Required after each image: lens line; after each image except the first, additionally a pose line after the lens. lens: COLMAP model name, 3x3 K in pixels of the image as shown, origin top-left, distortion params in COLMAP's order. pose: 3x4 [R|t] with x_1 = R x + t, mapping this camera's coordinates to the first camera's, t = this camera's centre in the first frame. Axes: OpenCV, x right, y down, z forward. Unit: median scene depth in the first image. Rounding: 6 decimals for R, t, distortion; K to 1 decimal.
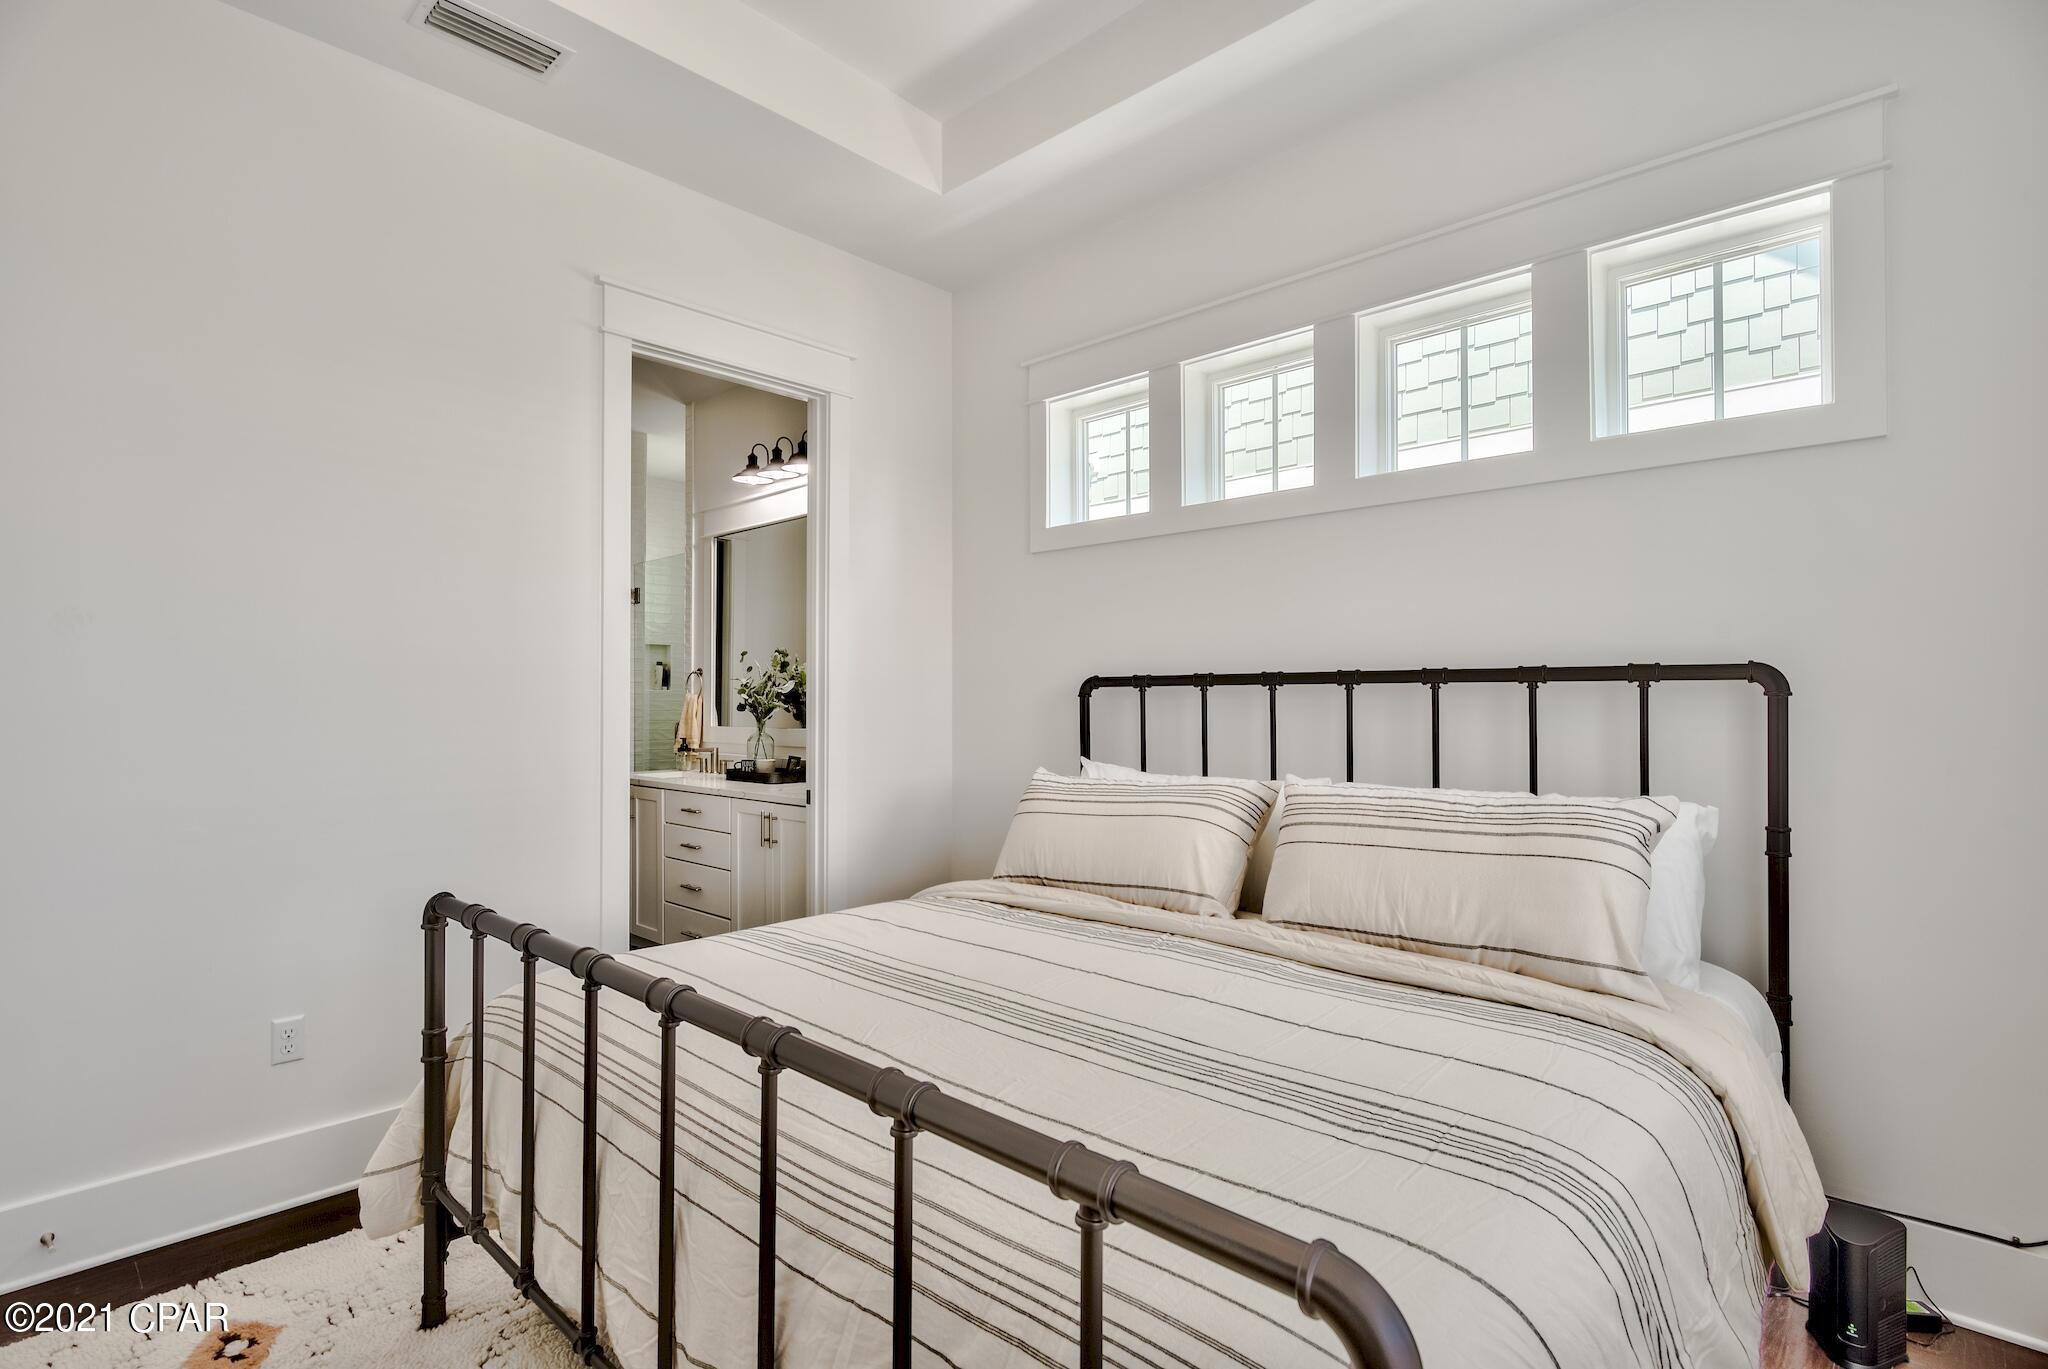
lens RADIAL K [[997.5, 0, 1019.9], [0, 997.5, 701.6], [0, 0, 1]] dist [-0.003110, 0.000763]
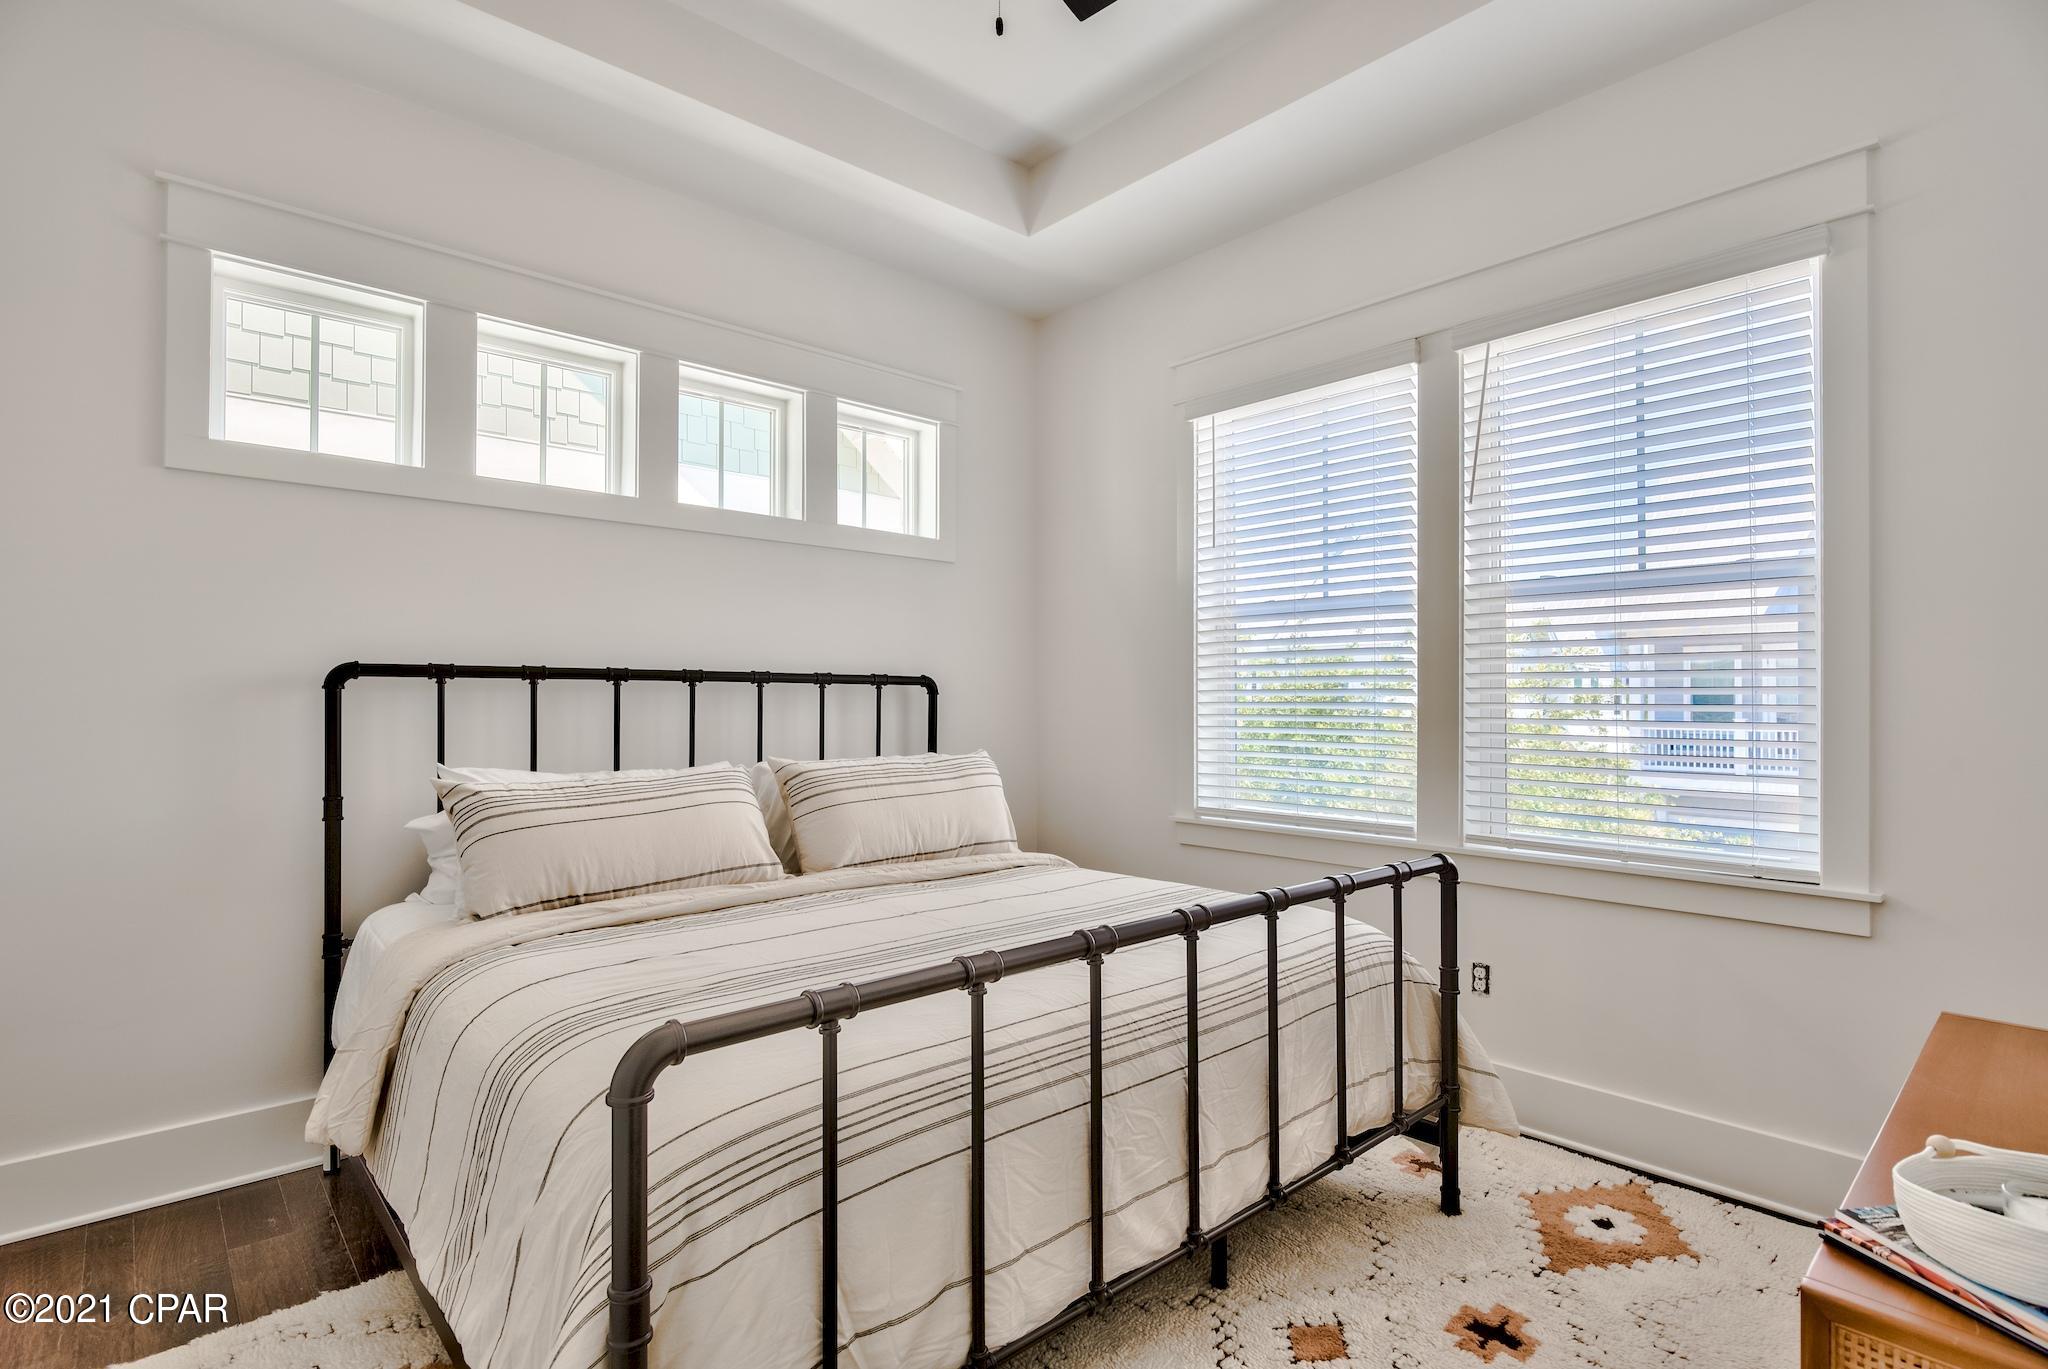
lens RADIAL K [[997.5, 0, 1008.1], [0, 997.5, 689.0], [0, 0, 1]] dist [-0.003110, 0.000763]
pose [[0.101608, 0.010778, 0.994766, -0.779929], [-0.002110, 0.999941, -0.010618, 0.002677], [-0.994822, -0.001020, 0.101625, 0.512004]]
